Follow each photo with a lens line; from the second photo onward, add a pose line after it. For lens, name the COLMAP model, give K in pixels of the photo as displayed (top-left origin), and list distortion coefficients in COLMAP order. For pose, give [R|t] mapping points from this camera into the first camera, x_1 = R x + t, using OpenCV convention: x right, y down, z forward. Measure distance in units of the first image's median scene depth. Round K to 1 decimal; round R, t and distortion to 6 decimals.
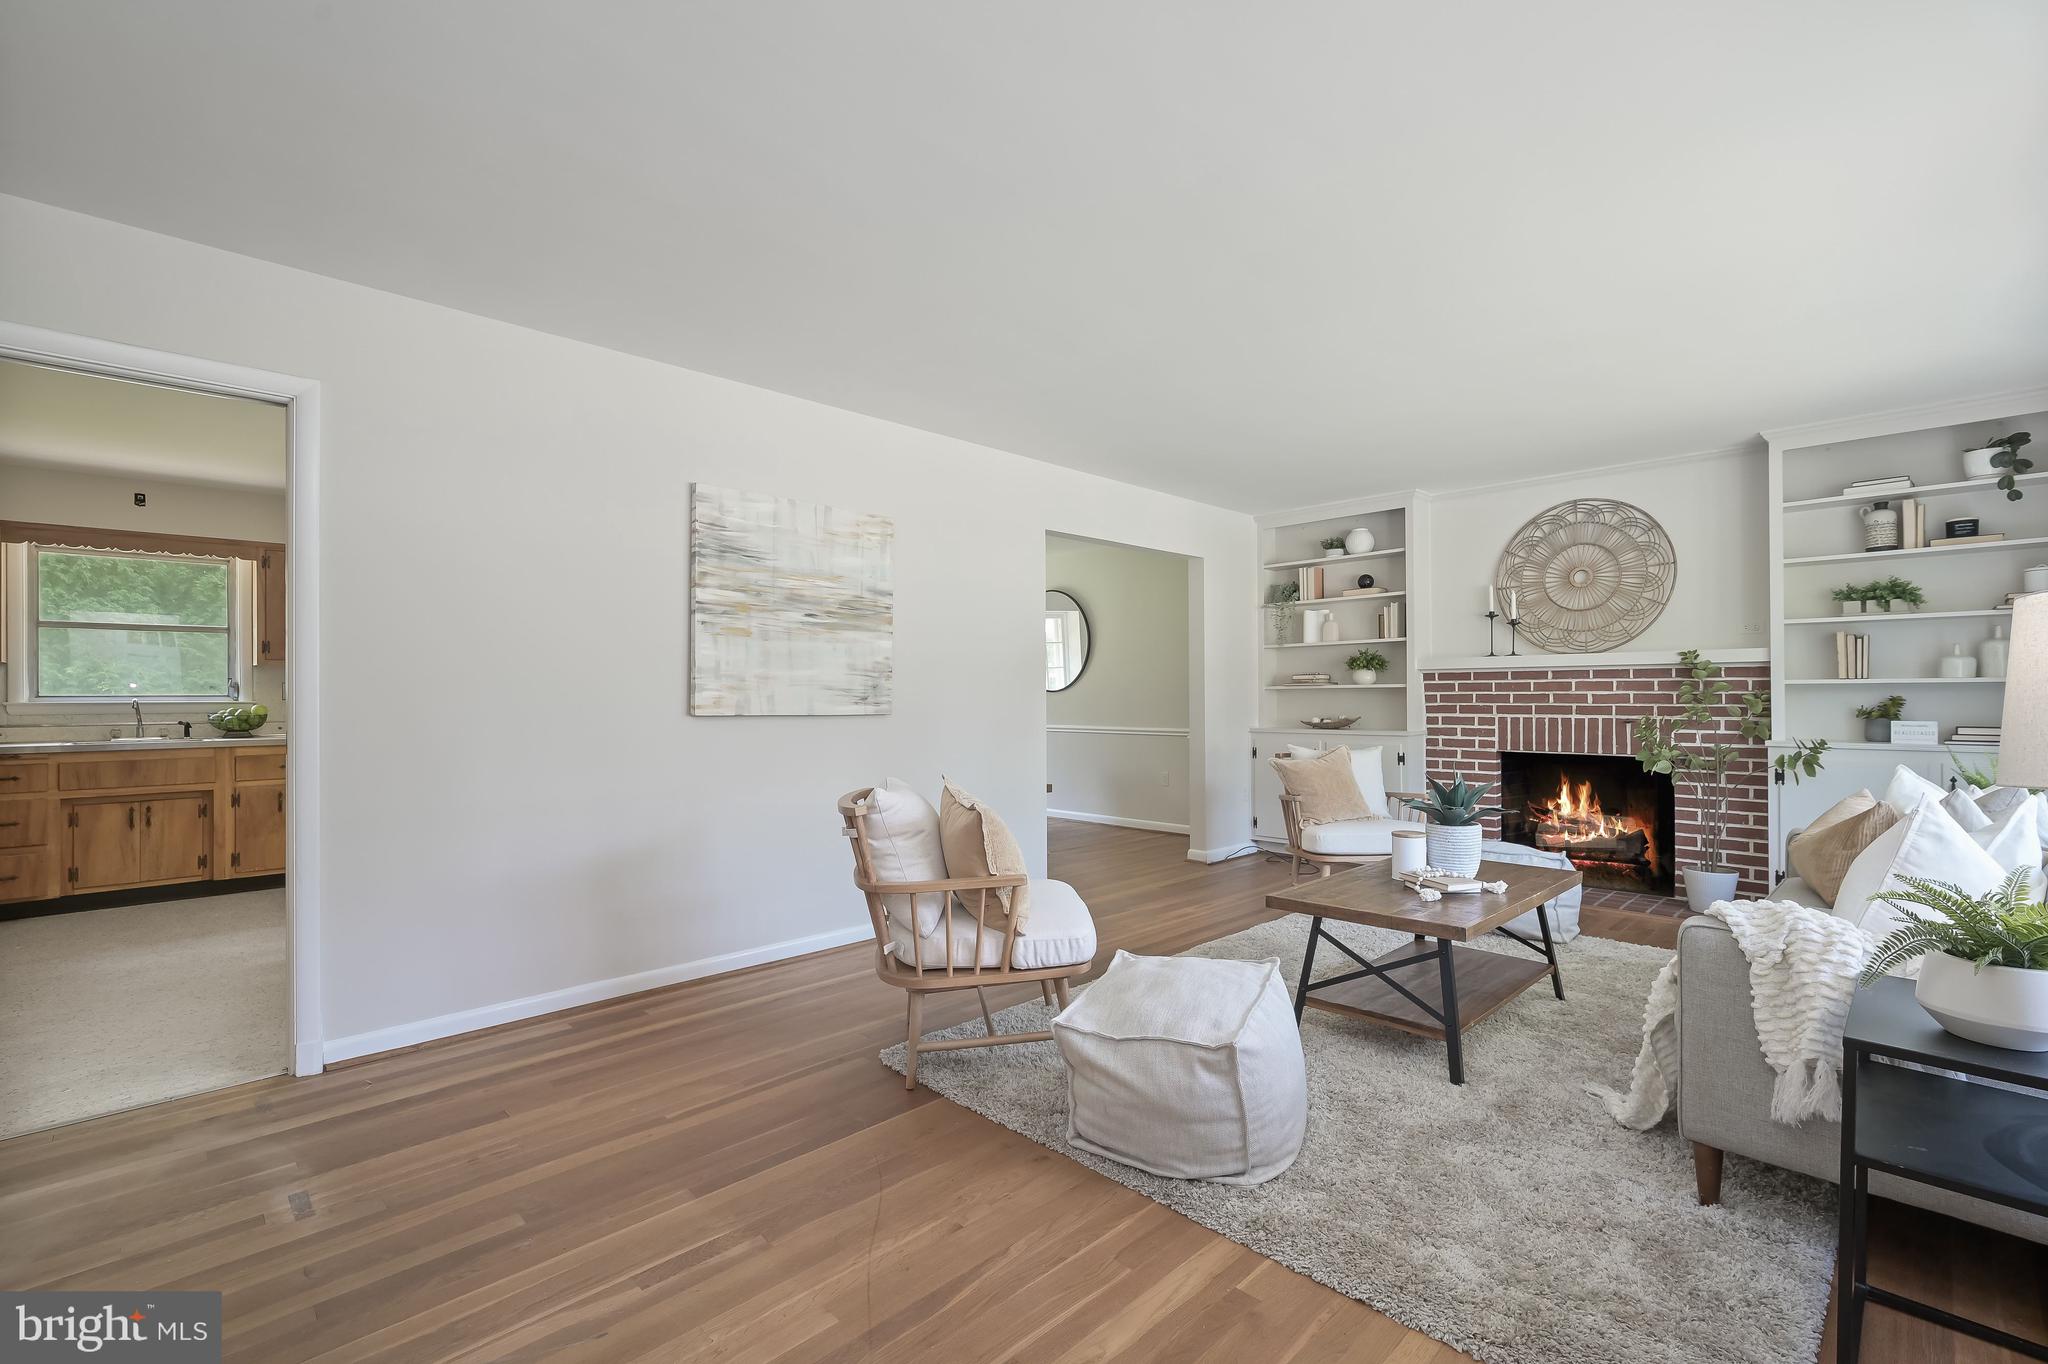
lens RADIAL K [[899.9, 0, 1032.0], [0, 899.9, 689.7], [0, 0, 1]] dist [-0.002640, 0.000623]
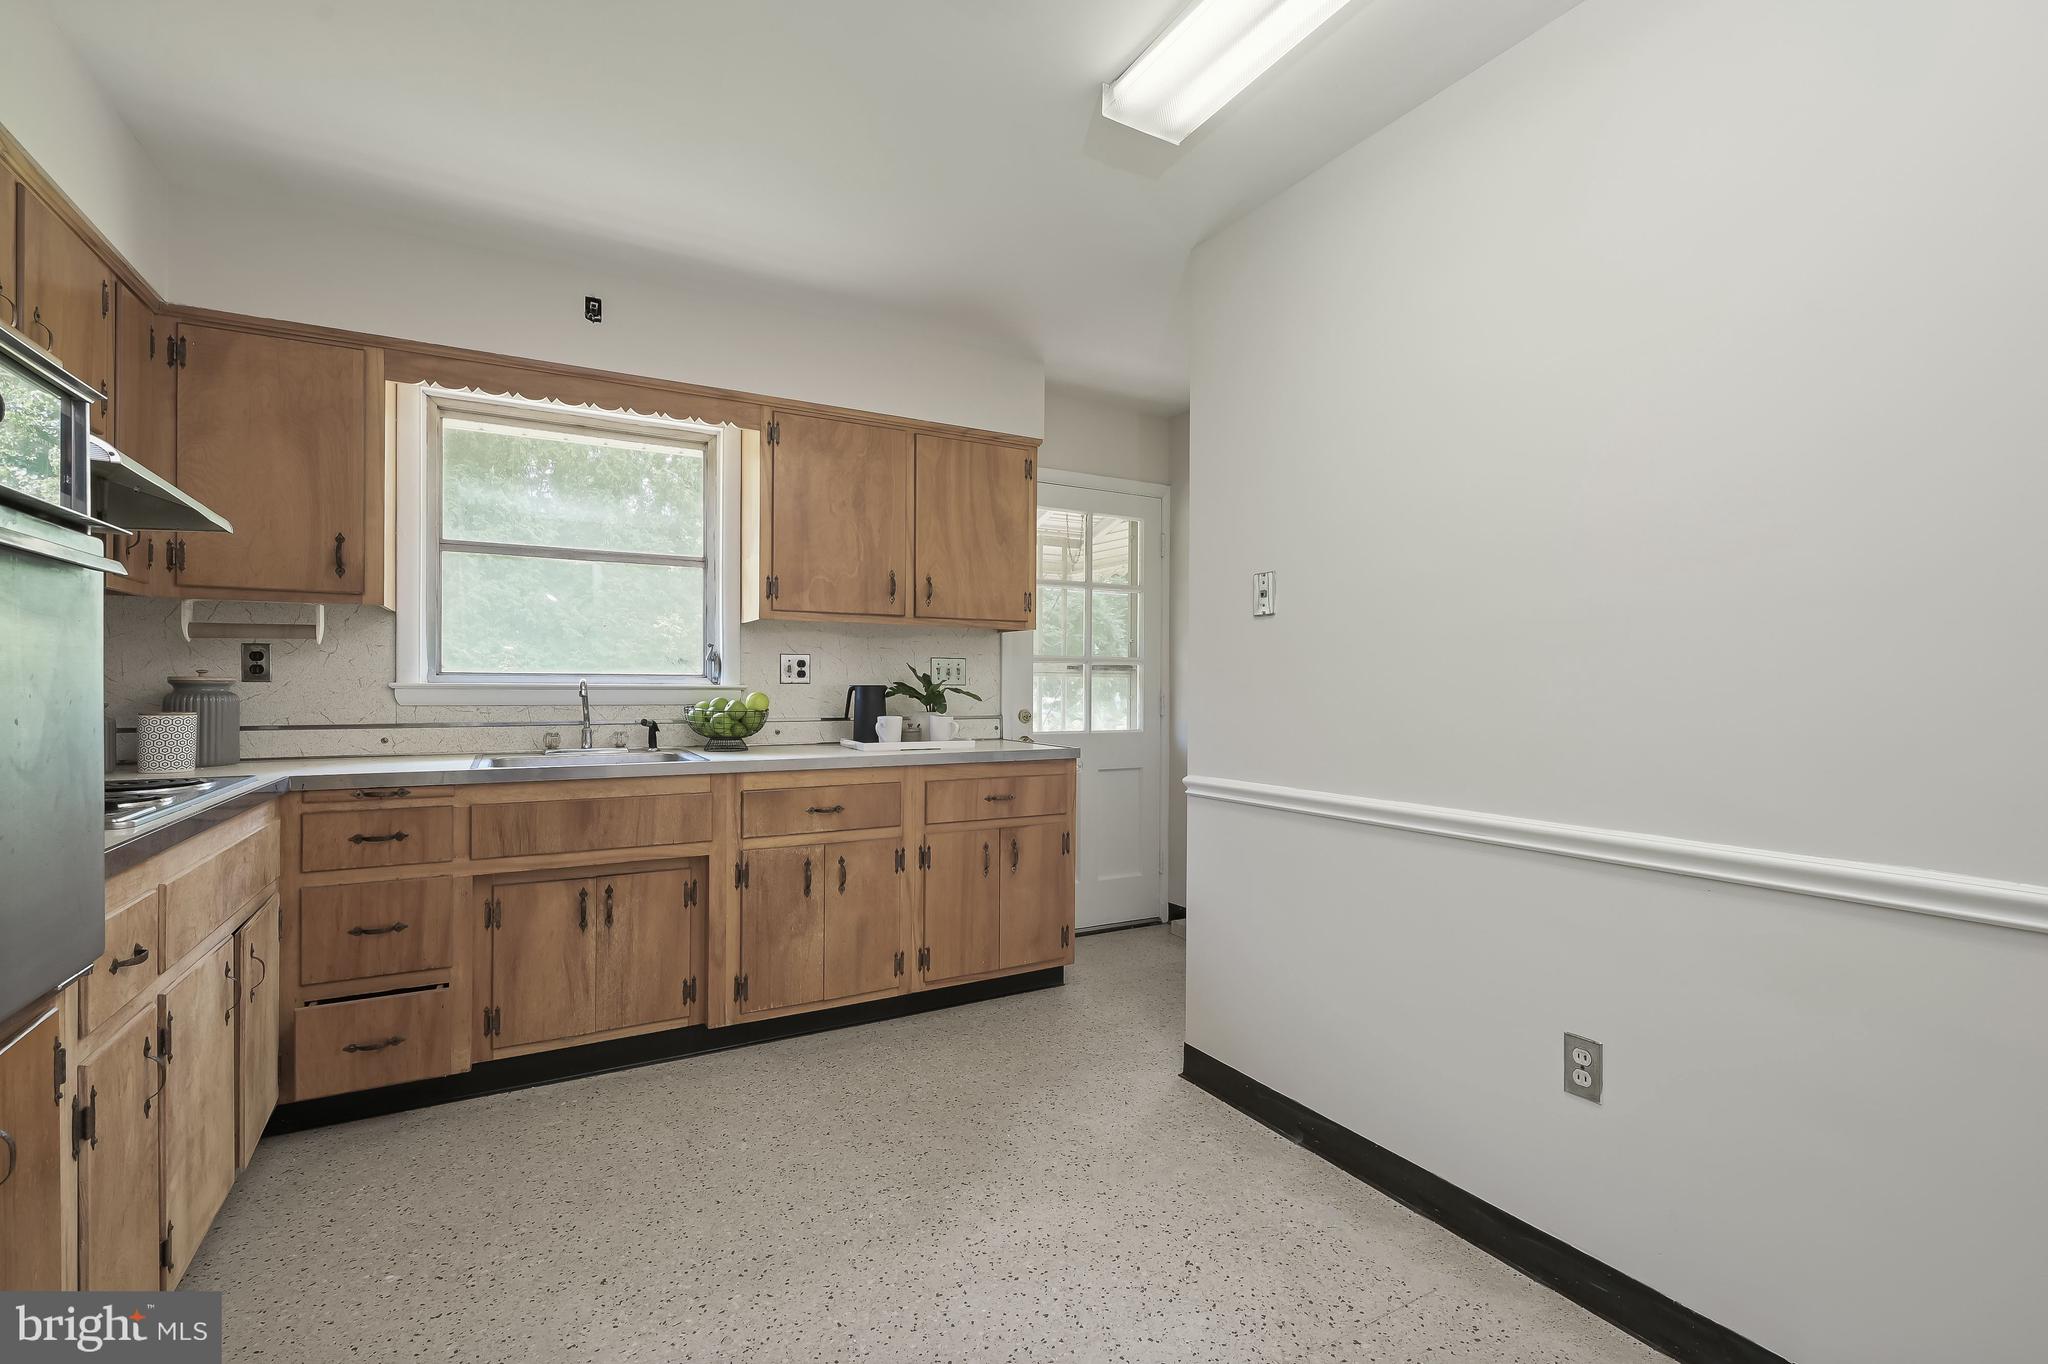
lens RADIAL K [[899.9, 0, 1036.2], [0, 899.9, 684.5], [0, 0, 1]] dist [-0.002640, 0.000623]
pose [[0.965407, 0.009246, -0.260584, -0.602665], [-0.007628, 0.999945, 0.007218, 0.007512], [0.260637, -0.004981, 0.965424, 0.555724]]
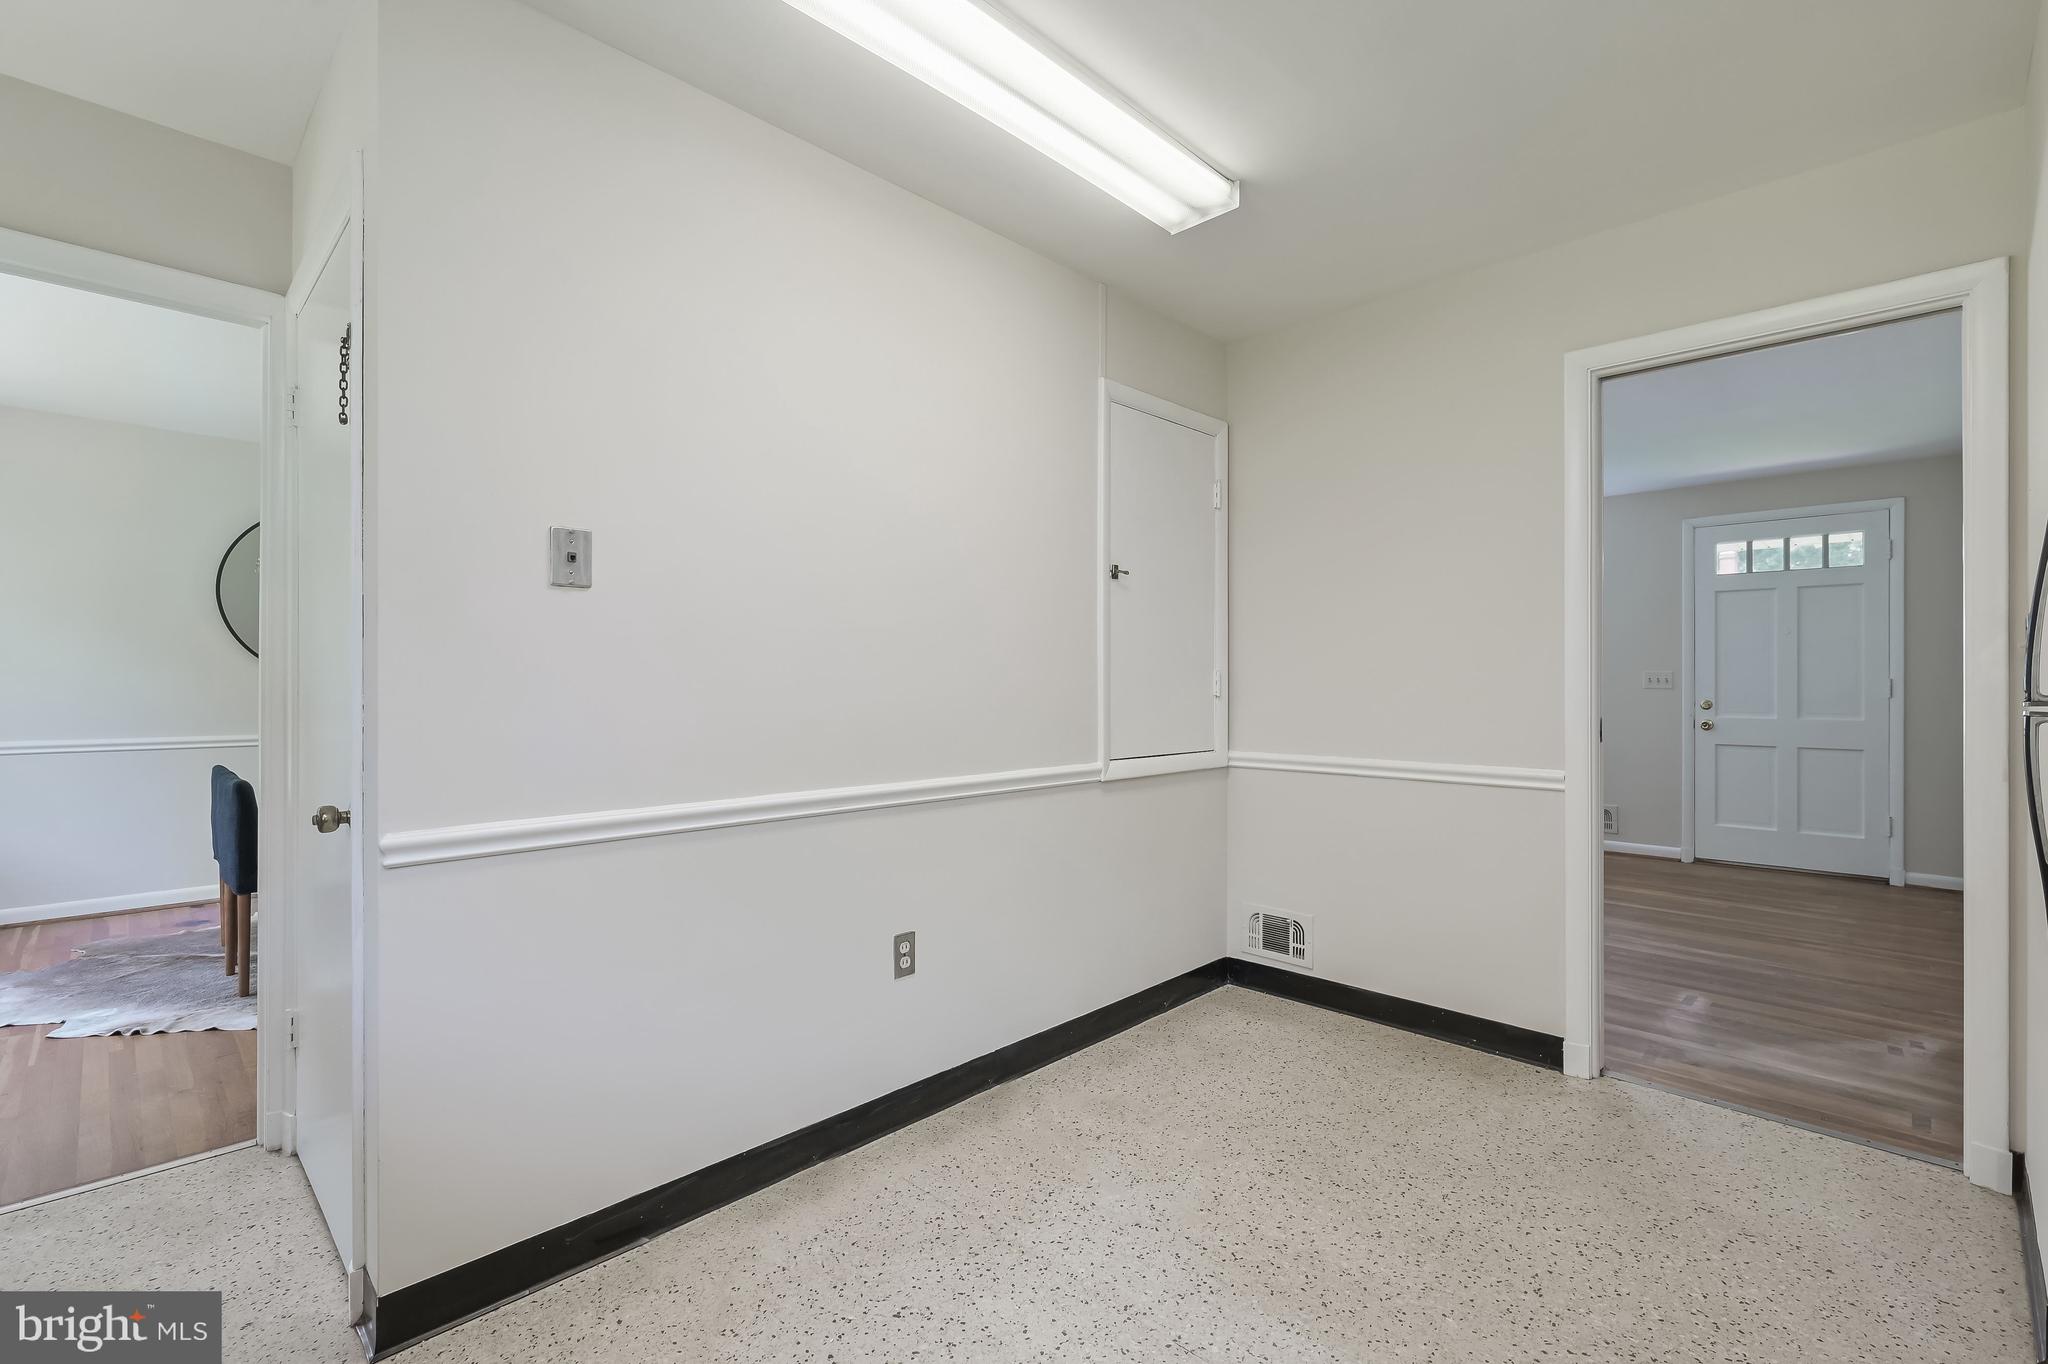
lens RADIAL K [[899.9, 0, 1043.1], [0, 899.9, 675.6], [0, 0, 1]] dist [-0.002640, 0.000623]
pose [[0.007193, -0.001164, 0.999973, -1.533646], [-0.009602, 0.999953, 0.001233, 0.001549], [-0.999928, -0.009611, 0.007182, 1.347831]]
